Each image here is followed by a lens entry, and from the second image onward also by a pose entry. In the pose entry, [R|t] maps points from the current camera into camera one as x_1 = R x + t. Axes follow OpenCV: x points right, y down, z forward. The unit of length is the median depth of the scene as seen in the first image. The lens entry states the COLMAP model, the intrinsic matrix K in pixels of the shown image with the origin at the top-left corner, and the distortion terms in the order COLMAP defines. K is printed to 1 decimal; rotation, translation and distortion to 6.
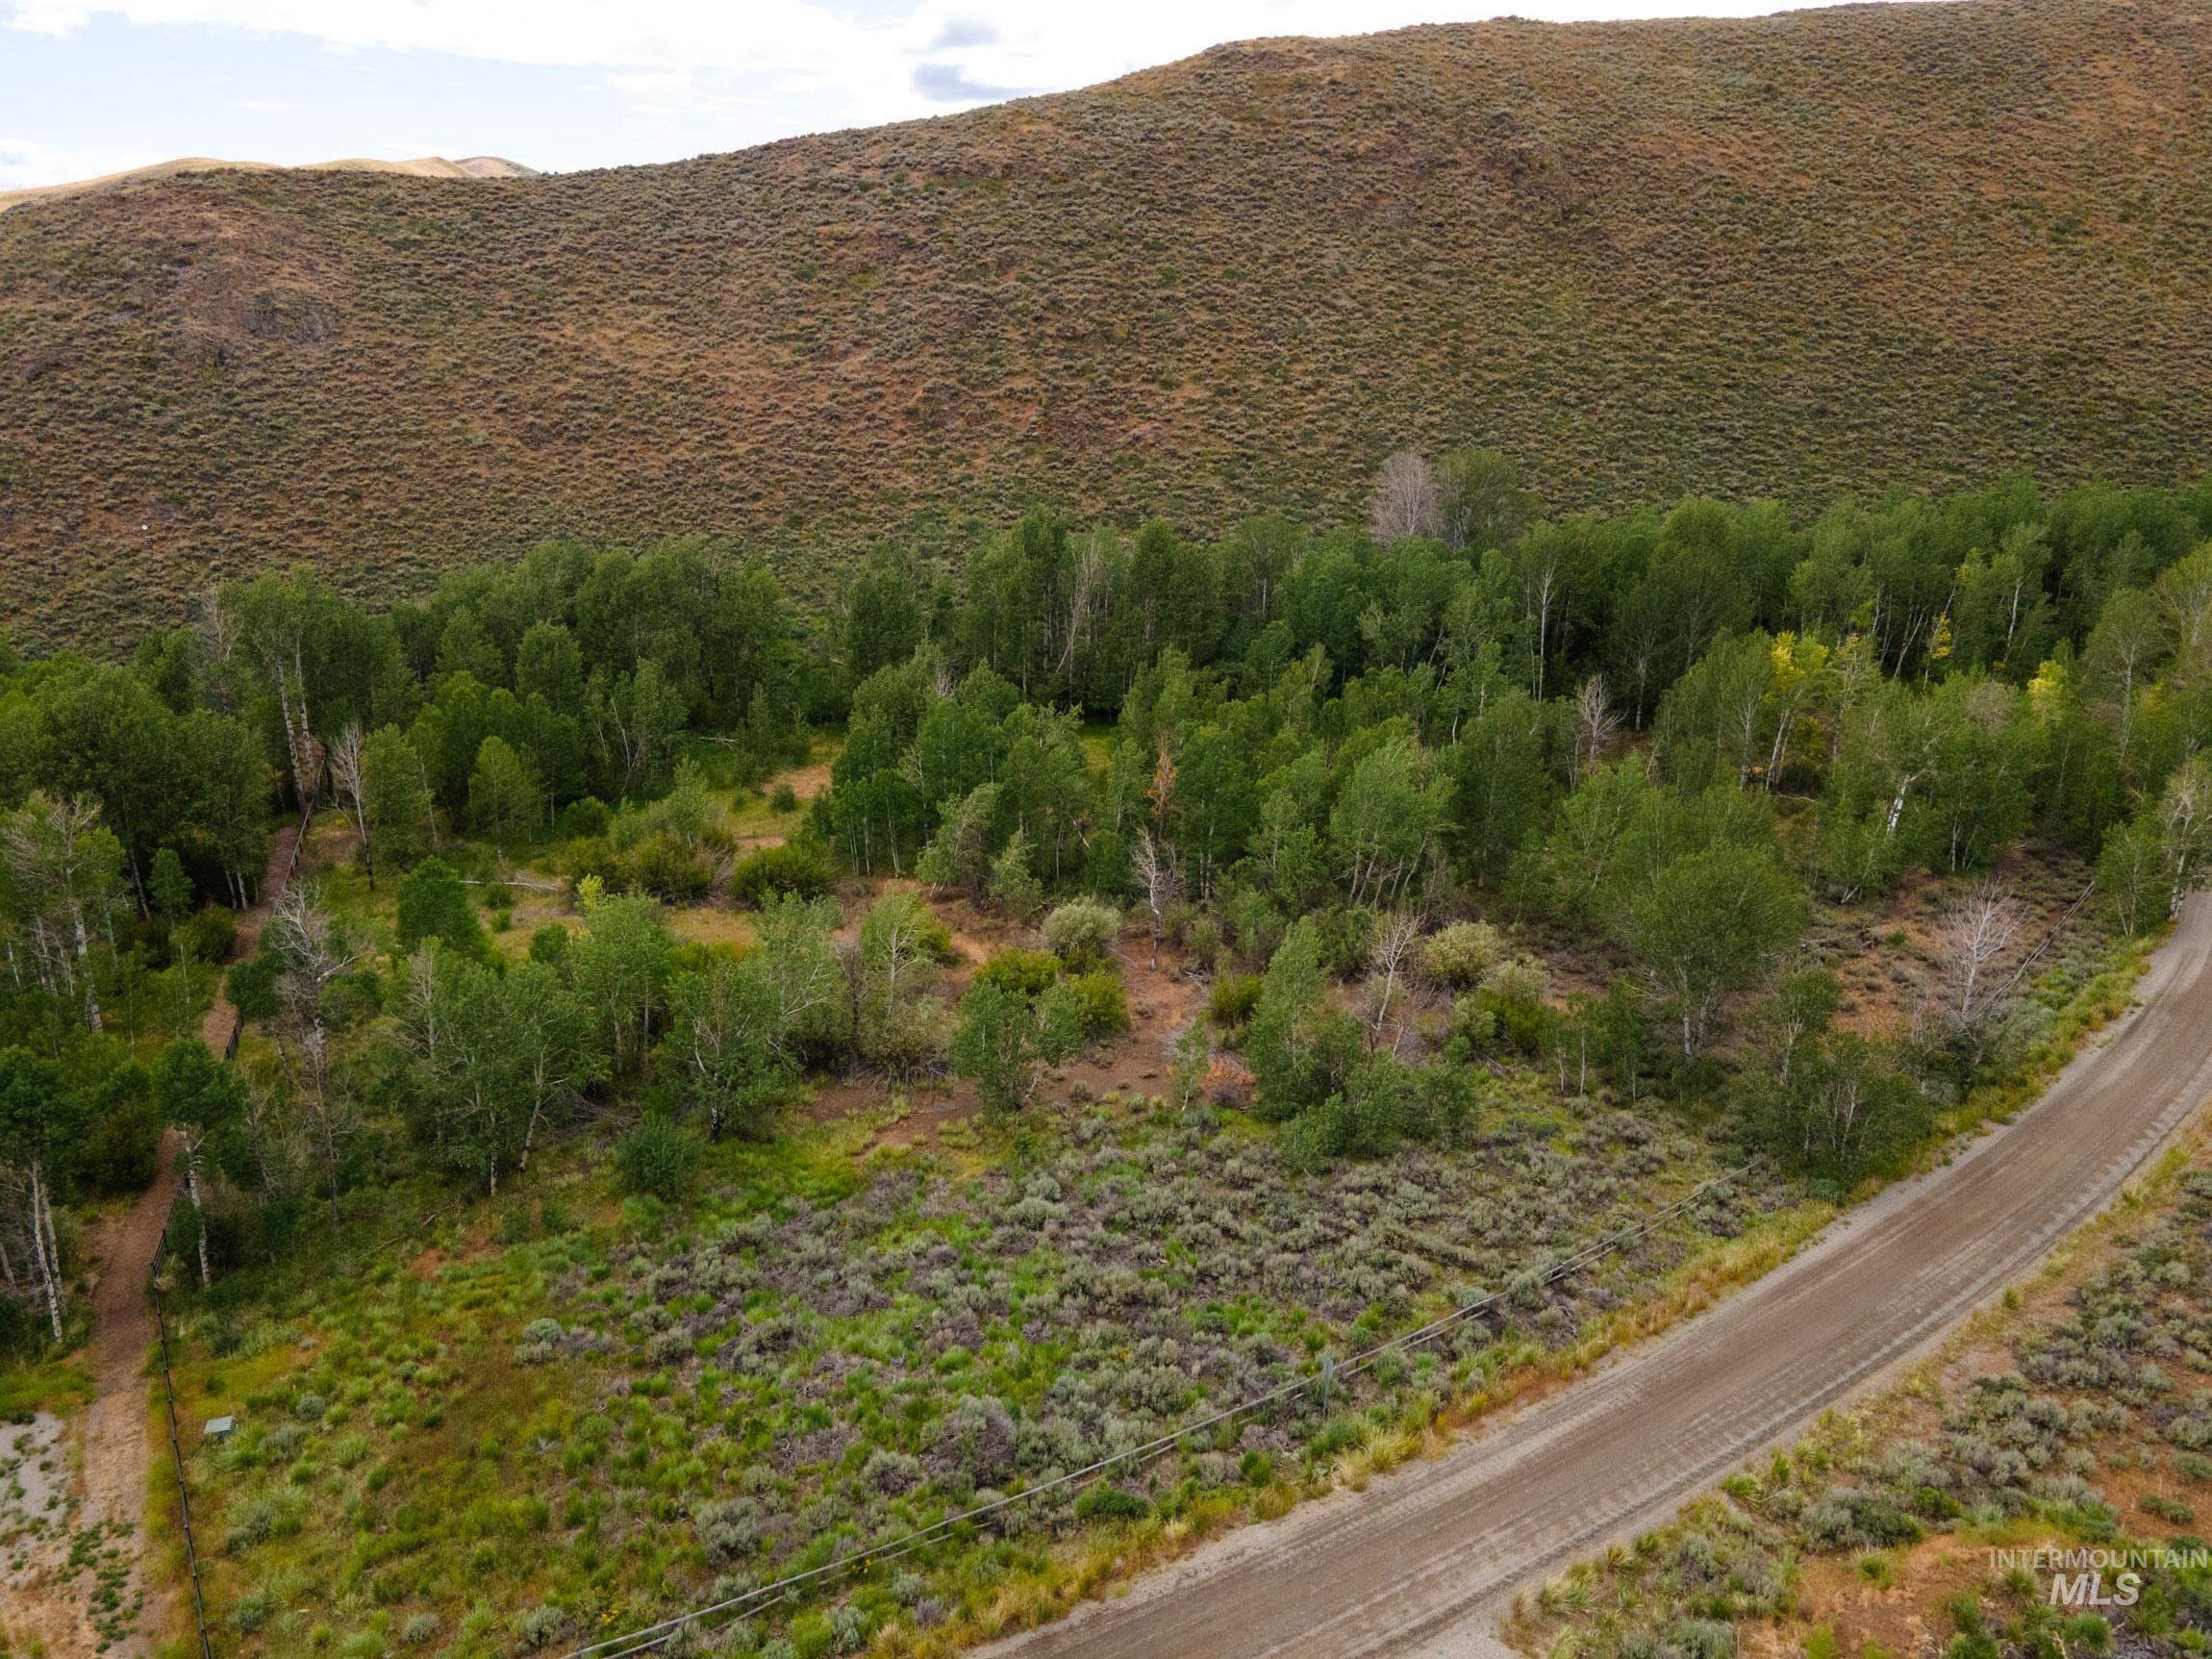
lens RADIAL K [[1602.0, 0, 1127.8], [0, 1602.0, 830.2], [0, 0, 1]] dist [0.020960, 0.044289]
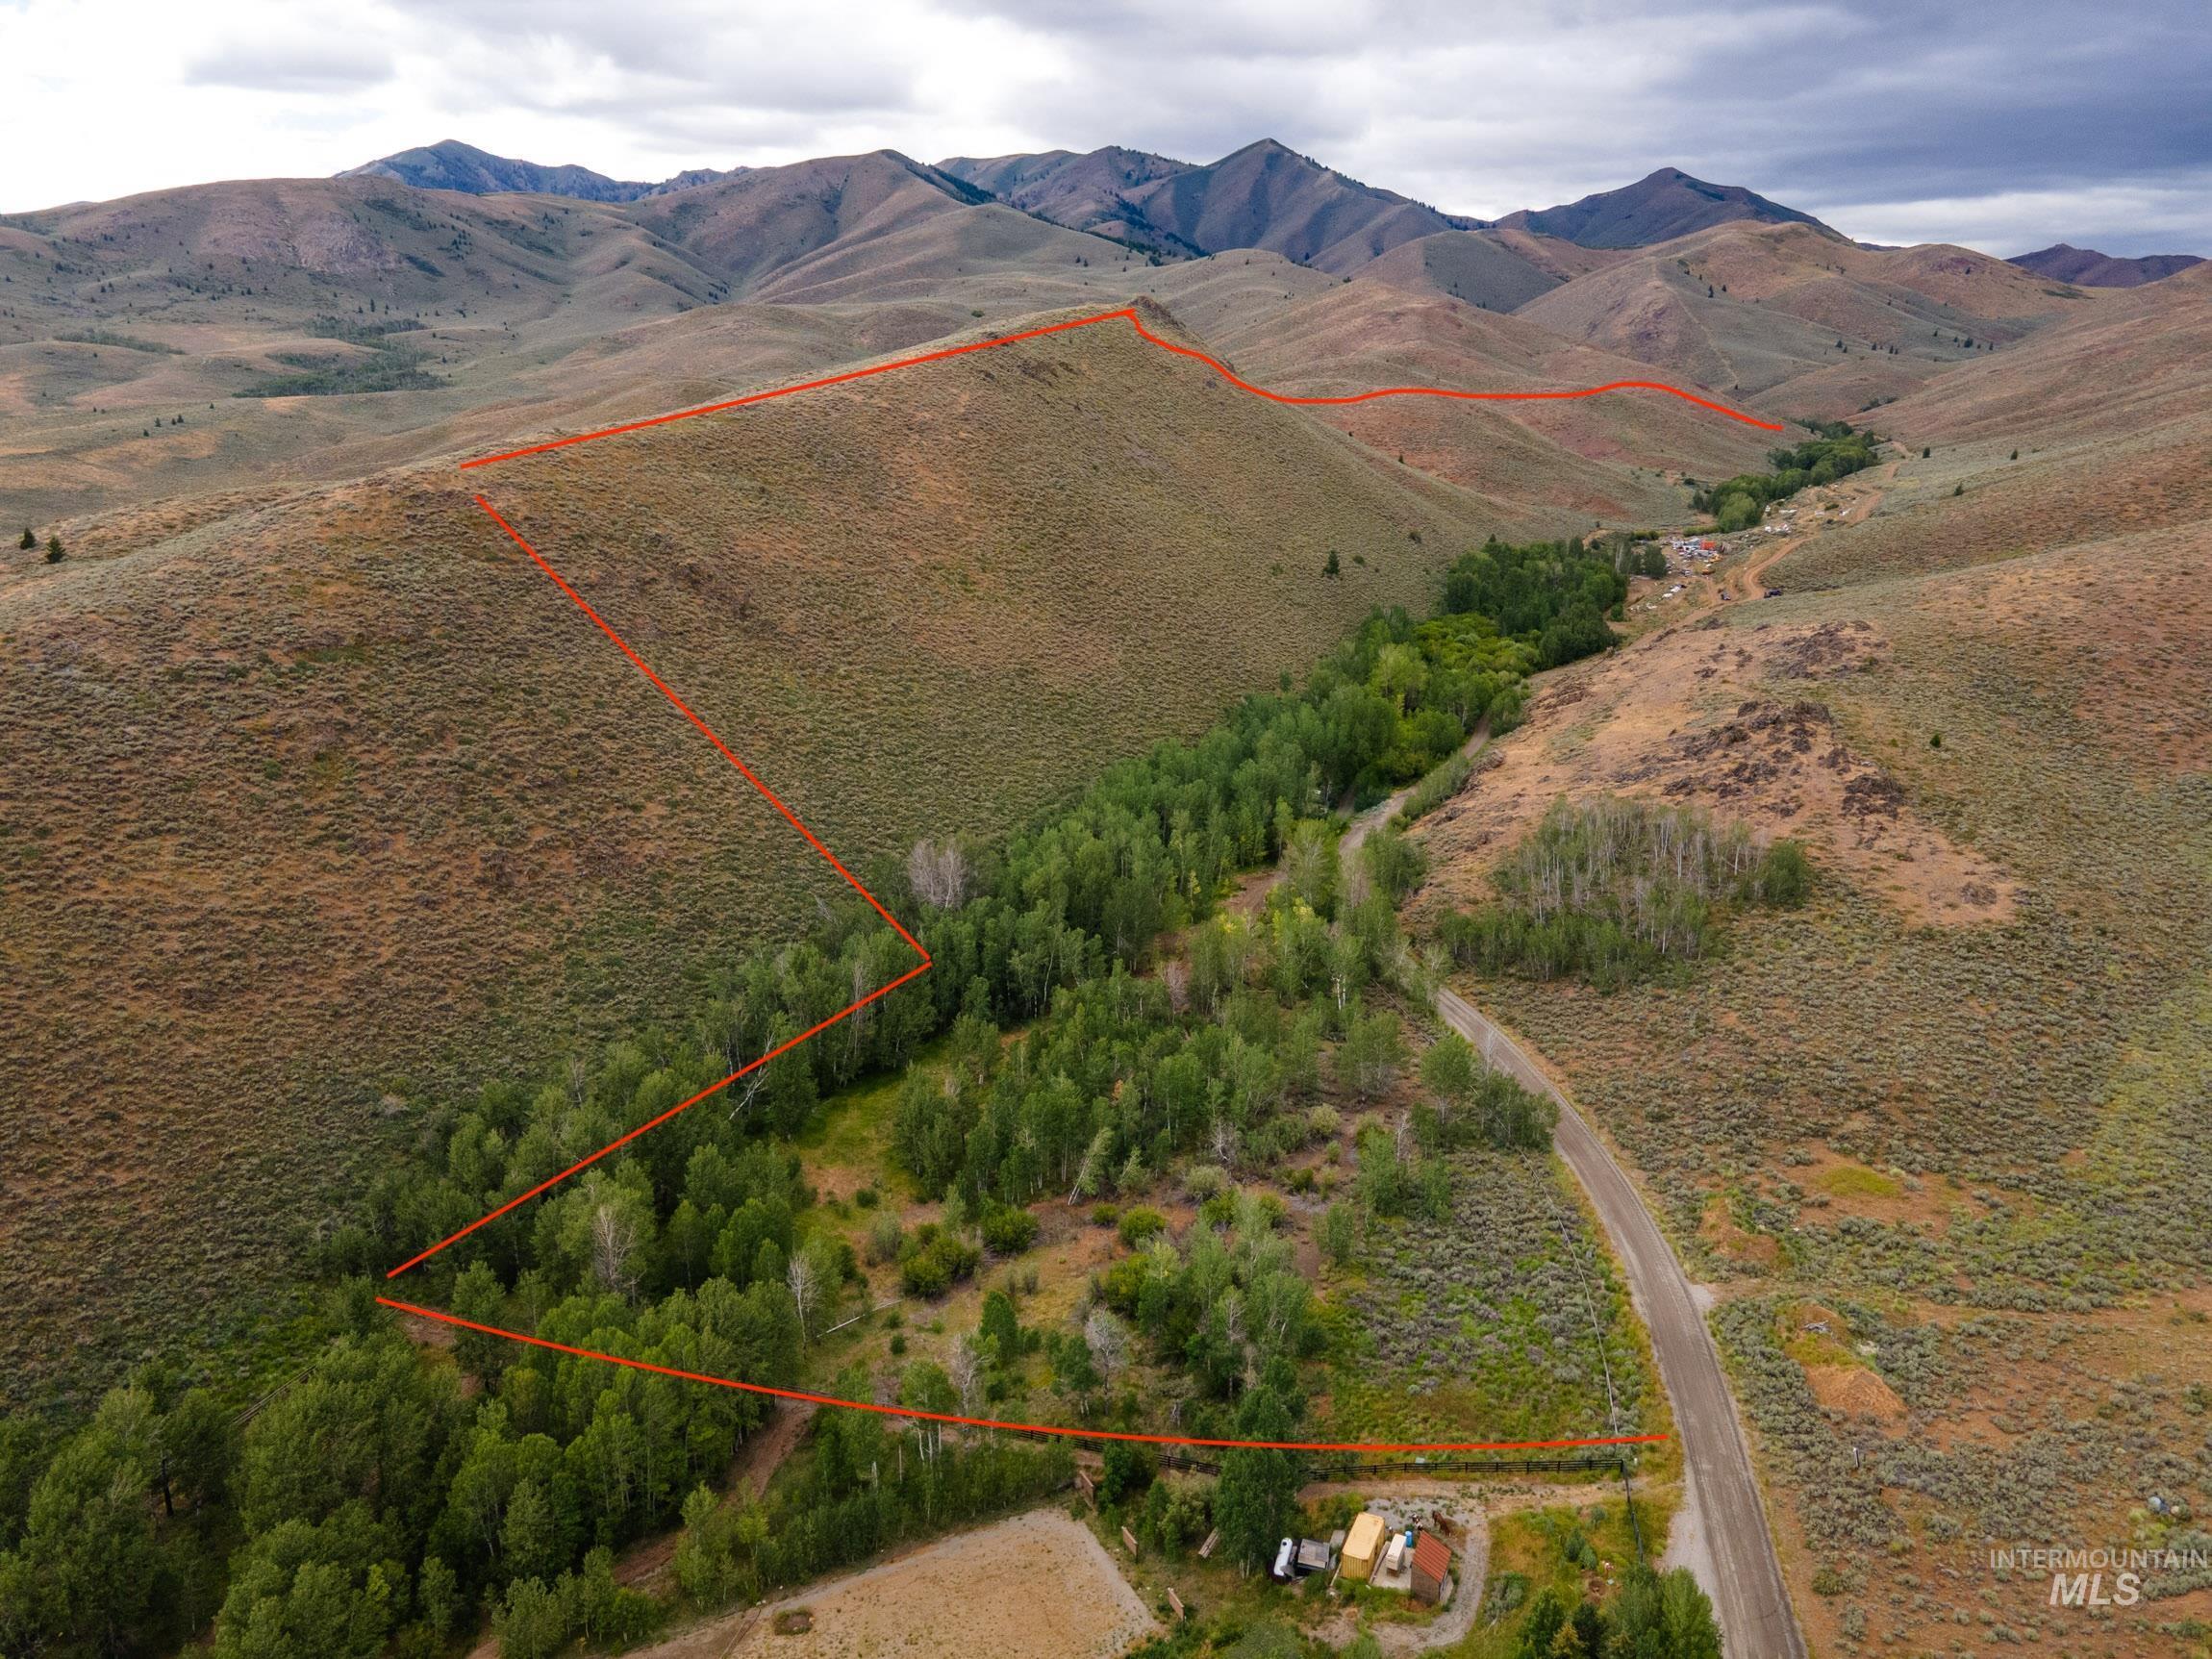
lens RADIAL K [[1602.0, 0, 1109.5], [0, 1602.0, 832.6], [0, 0, 1]] dist [0.020960, 0.044289]
pose [[0.610507, -0.229131, 0.758143, -0.676964], [0.258726, 0.962419, 0.082525, -0.246181], [-0.748560, 0.145770, 0.646846, -0.117475]]
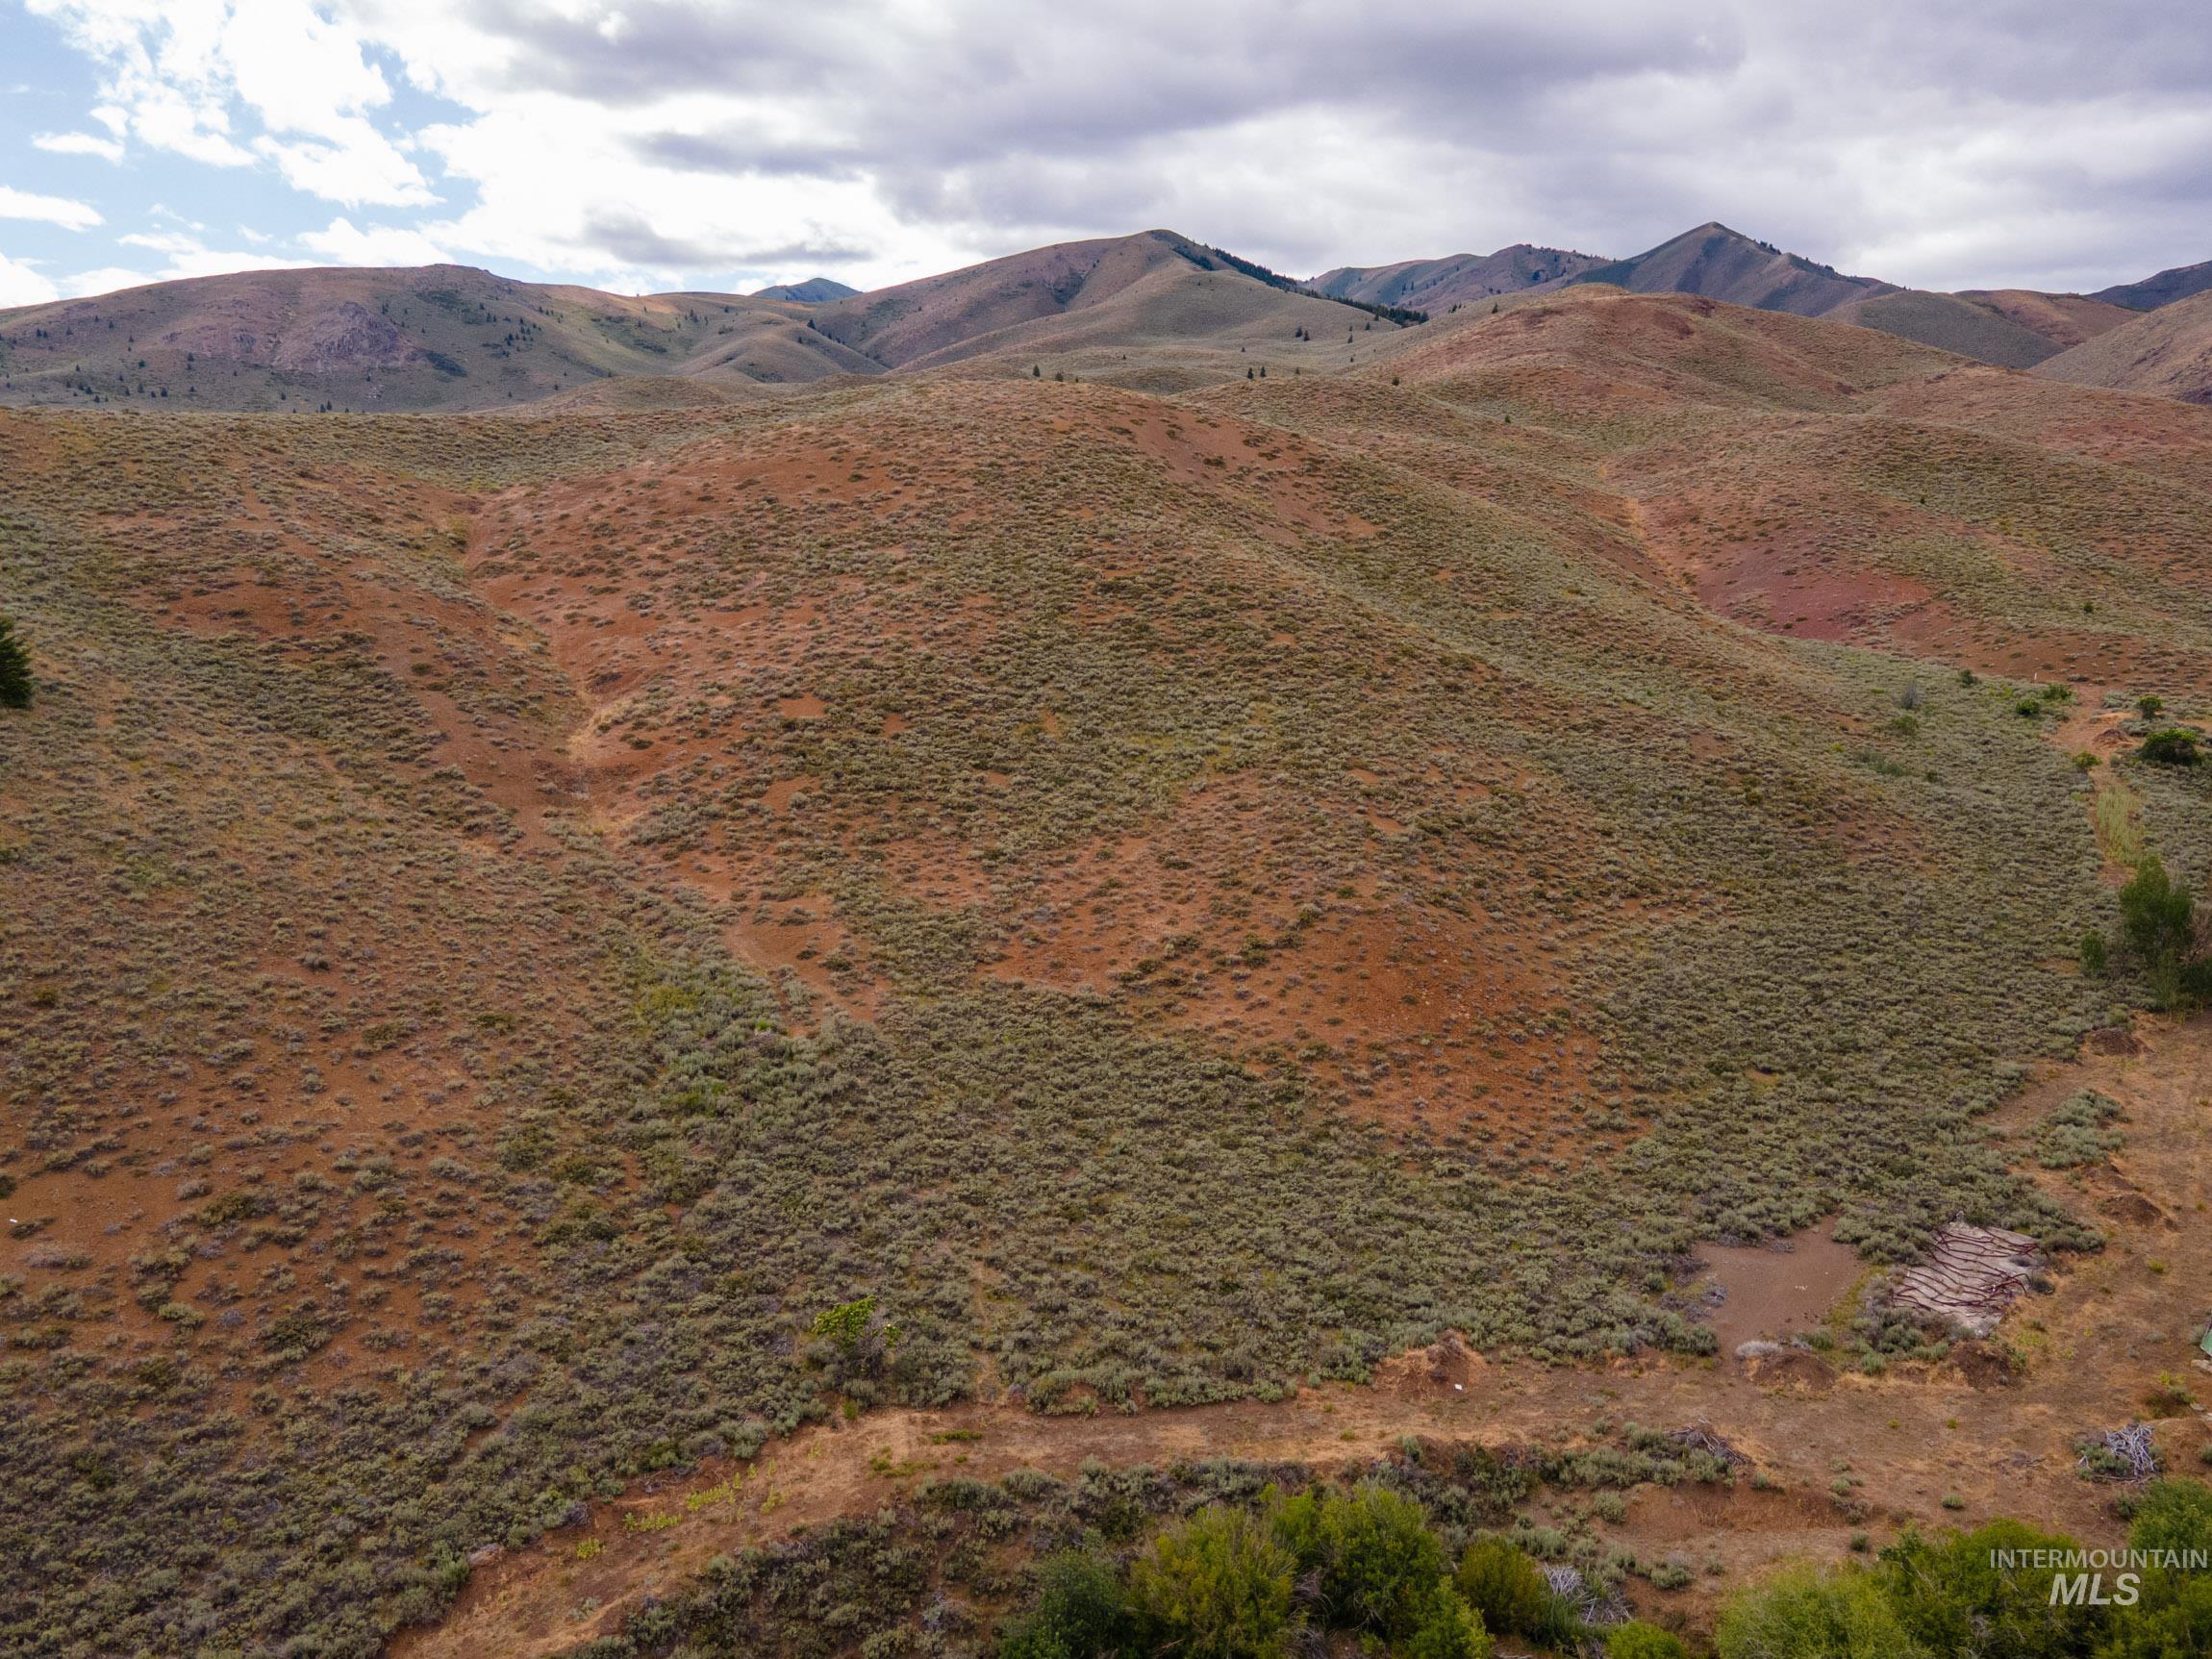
lens RADIAL K [[1691.1, 0, 1173.5], [0, 1691.1, 870.0], [0, 0, 1]] dist [0.015679, 0.035615]
pose [[0.784841, -0.138411, 0.604042, 2.738130], [0.210005, 0.976466, -0.049115, -0.399020], [-0.583029, 0.165399, 0.795437, 0.946586]]
